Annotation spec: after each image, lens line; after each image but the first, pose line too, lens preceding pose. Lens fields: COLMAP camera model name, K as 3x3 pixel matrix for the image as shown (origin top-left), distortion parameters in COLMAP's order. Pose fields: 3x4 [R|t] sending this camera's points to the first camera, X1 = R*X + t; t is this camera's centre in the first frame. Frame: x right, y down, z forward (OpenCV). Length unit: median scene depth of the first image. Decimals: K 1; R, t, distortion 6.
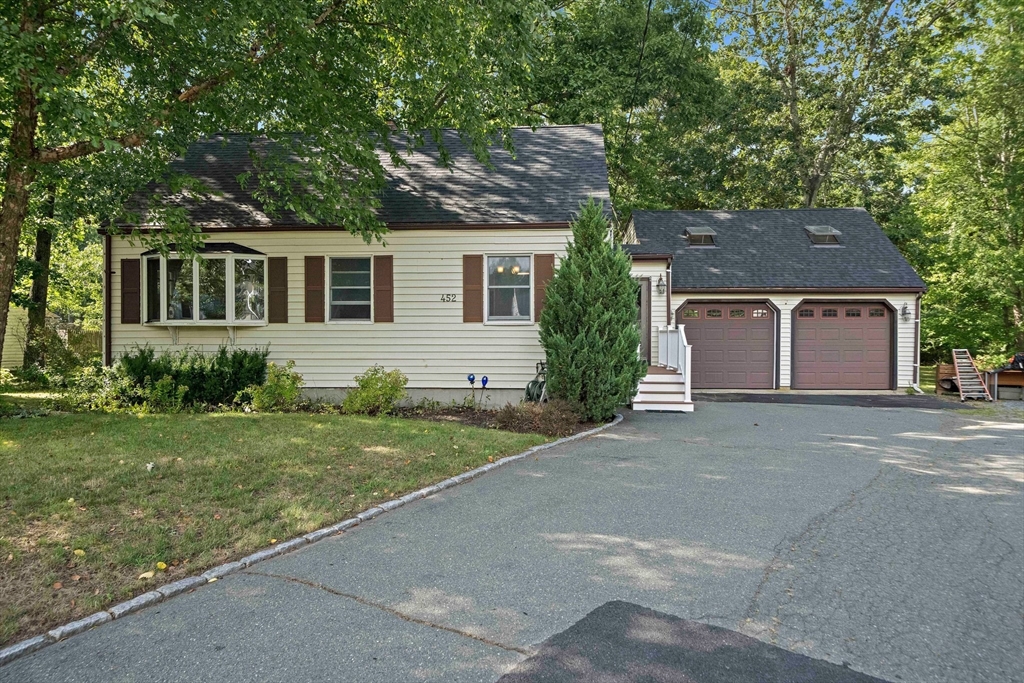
lens RADIAL K [[689.6, 0, 511.1], [0, 689.6, 341.2], [0, 0, 1]] dist [0.011498, -0.000936]
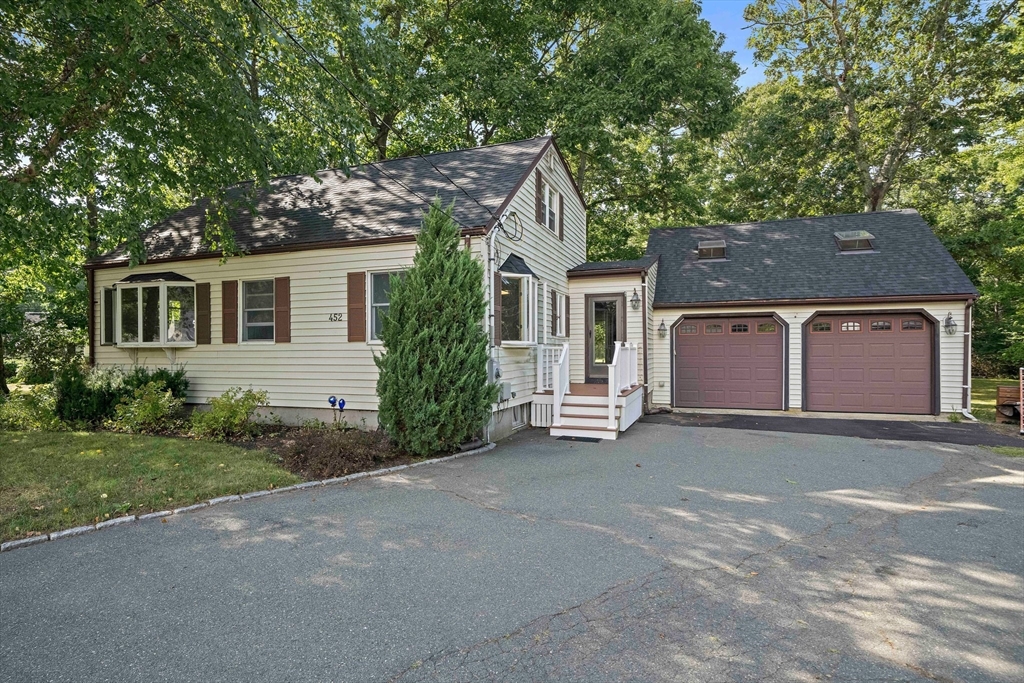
lens RADIAL K [[540.0, 0, 511.5], [0, 540.0, 347.9], [0, 0, 1]] dist [0.005264, 0.001022]
pose [[0.960728, -0.006389, -0.277417, 0.248379], [0.003004, 0.999916, -0.012625, -0.005840], [0.277474, 0.011296, 0.960667, 0.223813]]
